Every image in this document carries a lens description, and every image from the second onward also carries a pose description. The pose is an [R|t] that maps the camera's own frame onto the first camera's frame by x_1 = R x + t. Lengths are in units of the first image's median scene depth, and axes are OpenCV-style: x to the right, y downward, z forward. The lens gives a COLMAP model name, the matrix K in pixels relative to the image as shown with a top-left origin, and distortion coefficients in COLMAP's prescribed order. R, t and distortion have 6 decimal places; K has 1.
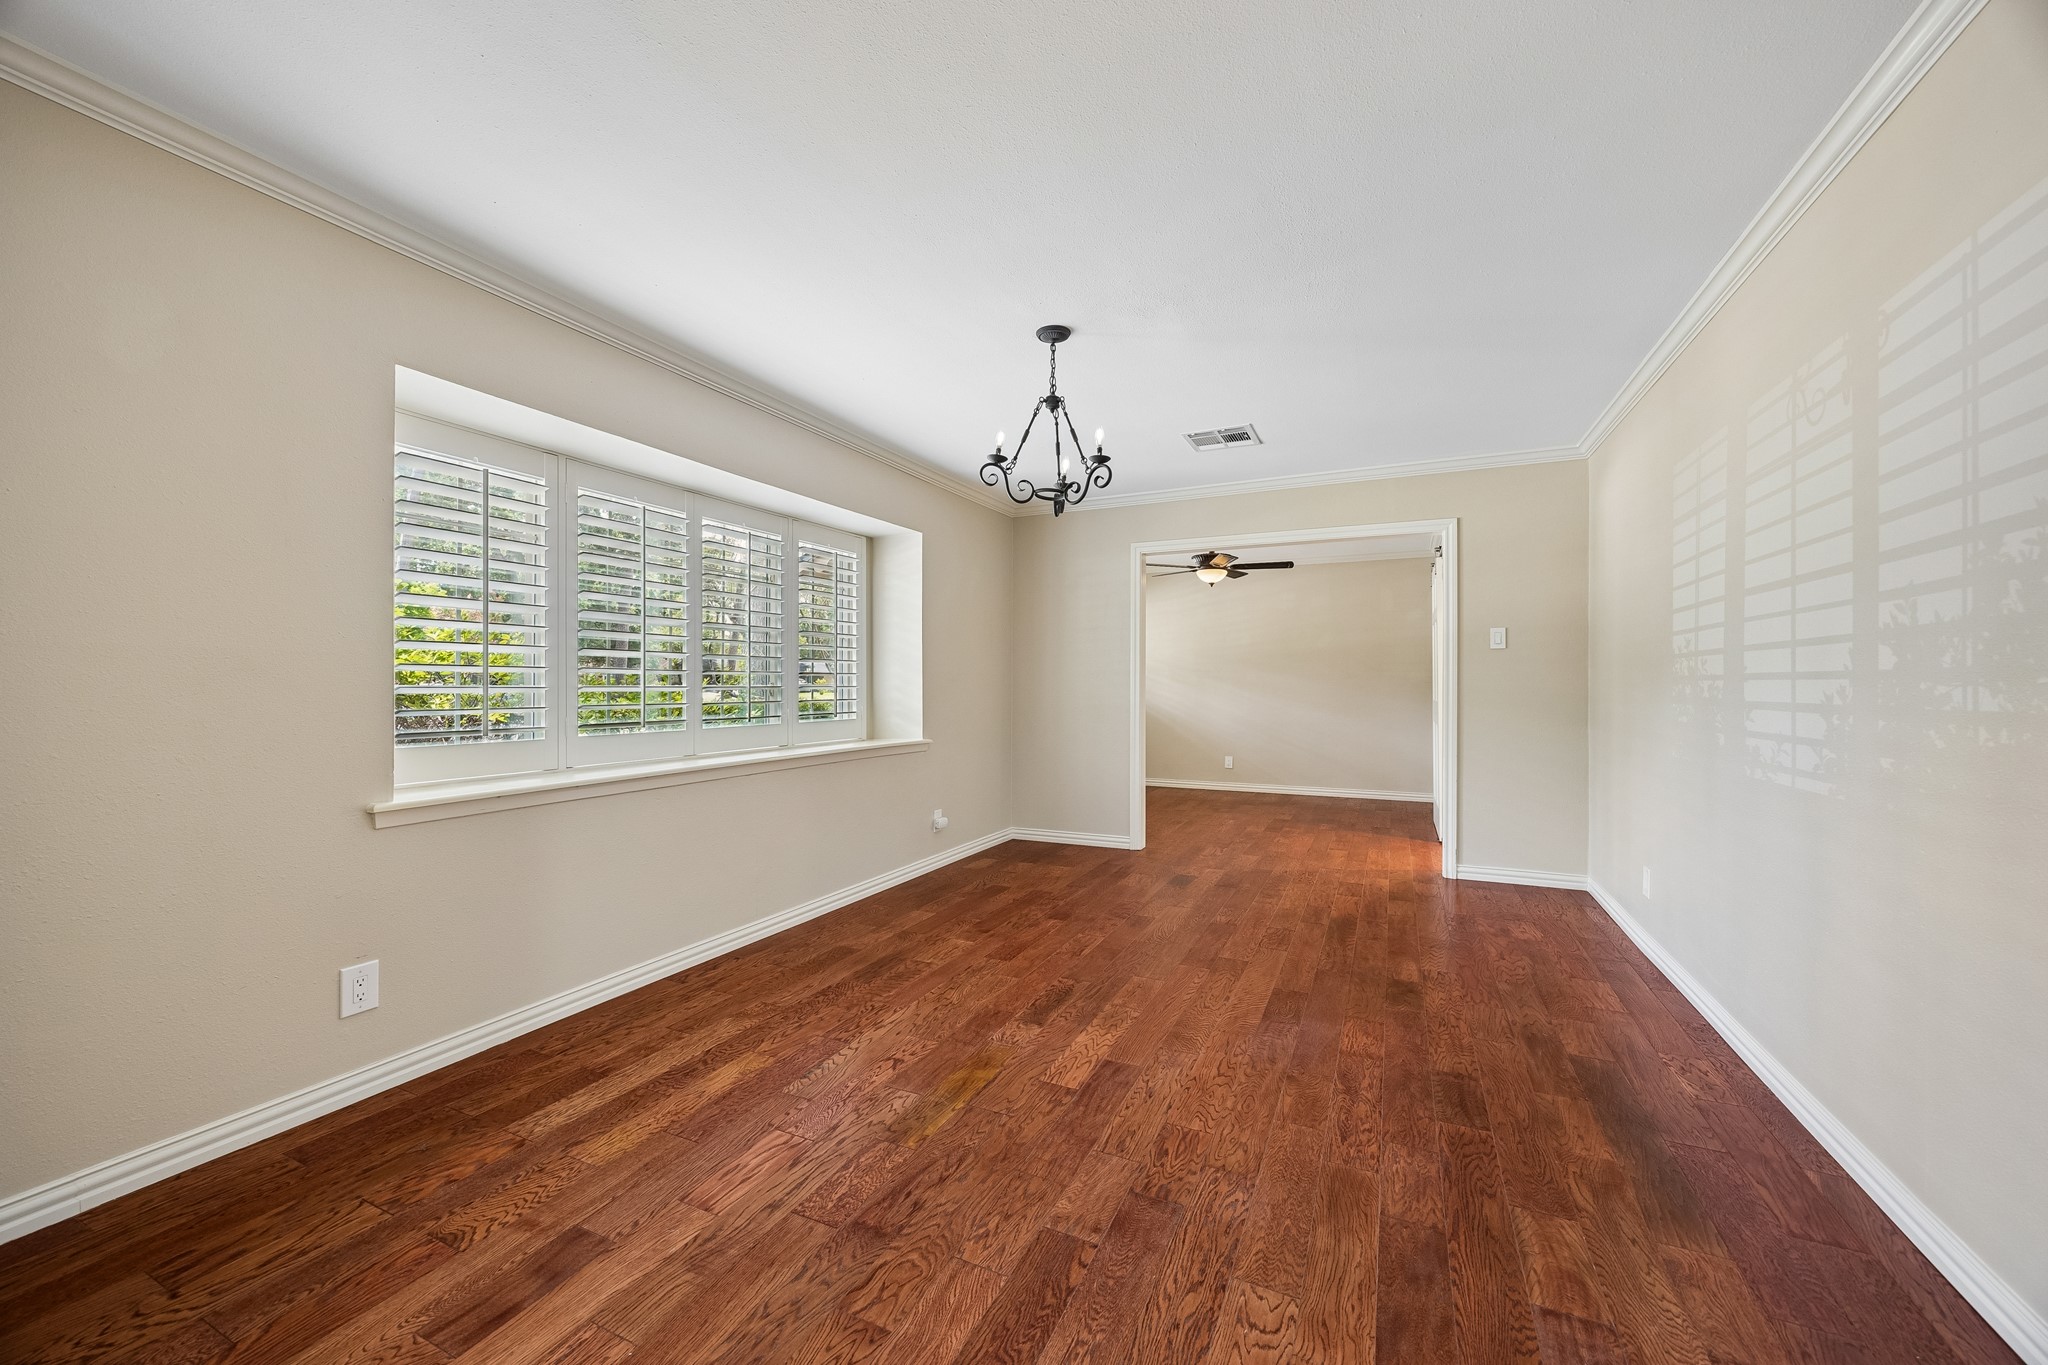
lens RADIAL K [[788.9, 0, 1024.0], [0, 788.9, 682.5], [0, 0, 1]] dist [-0.001255, -0.000333]
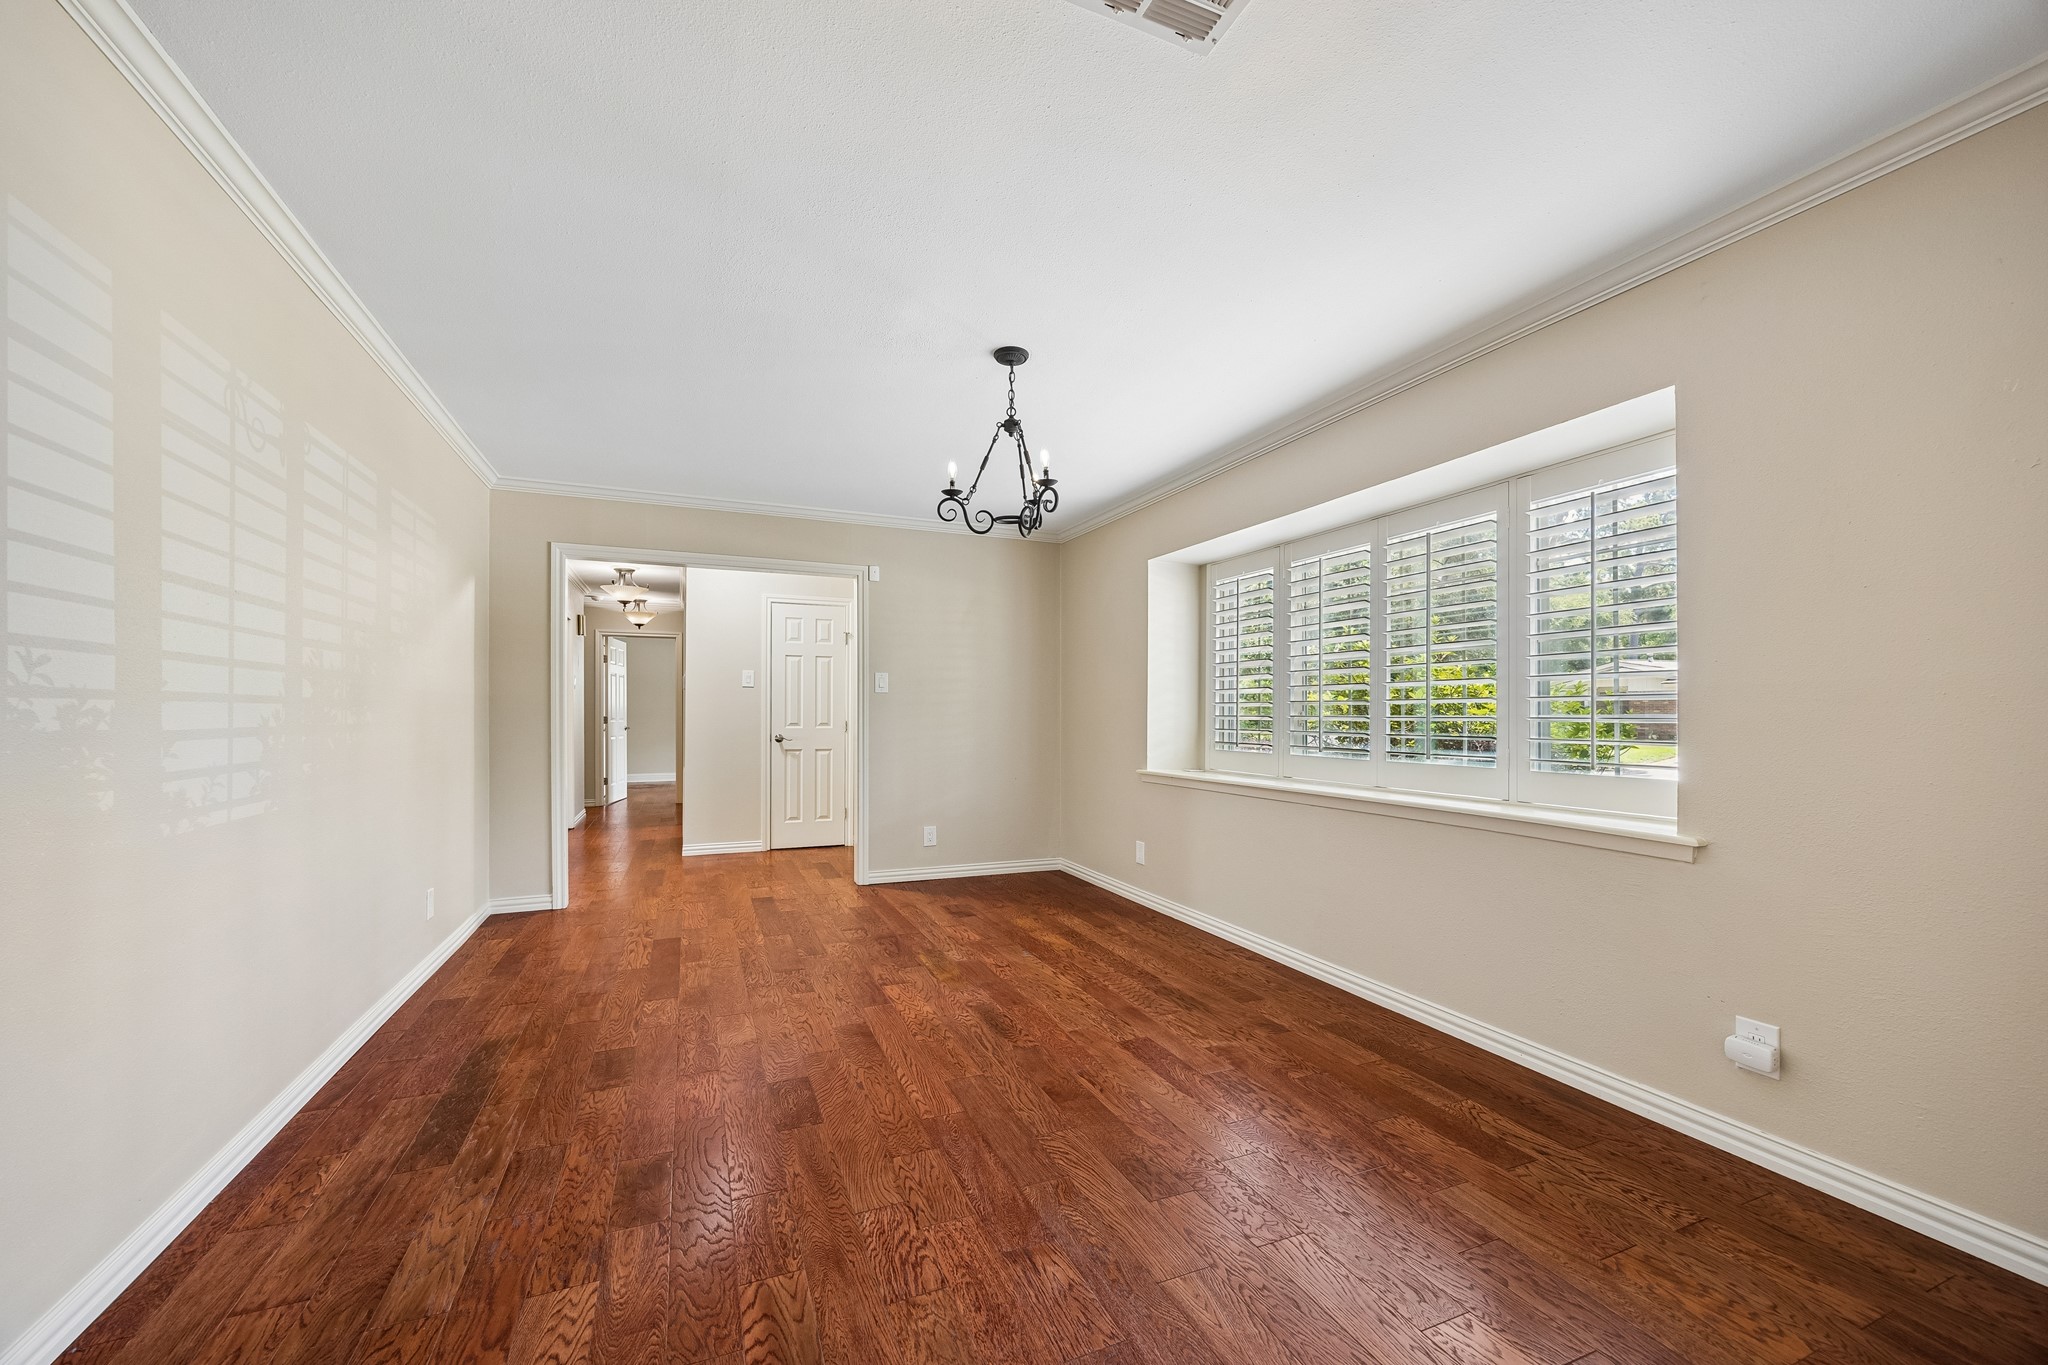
lens RADIAL K [[811.7, 0, 1023.7], [0, 811.7, 712.6], [0, 0, 1]] dist [-0.001459, -0.000129]
pose [[-0.674005, -0.004751, -0.738712, 0.922576], [-0.002406, 0.999988, -0.004236, 0.008729], [0.738723, -0.001078, -0.674008, 2.021021]]
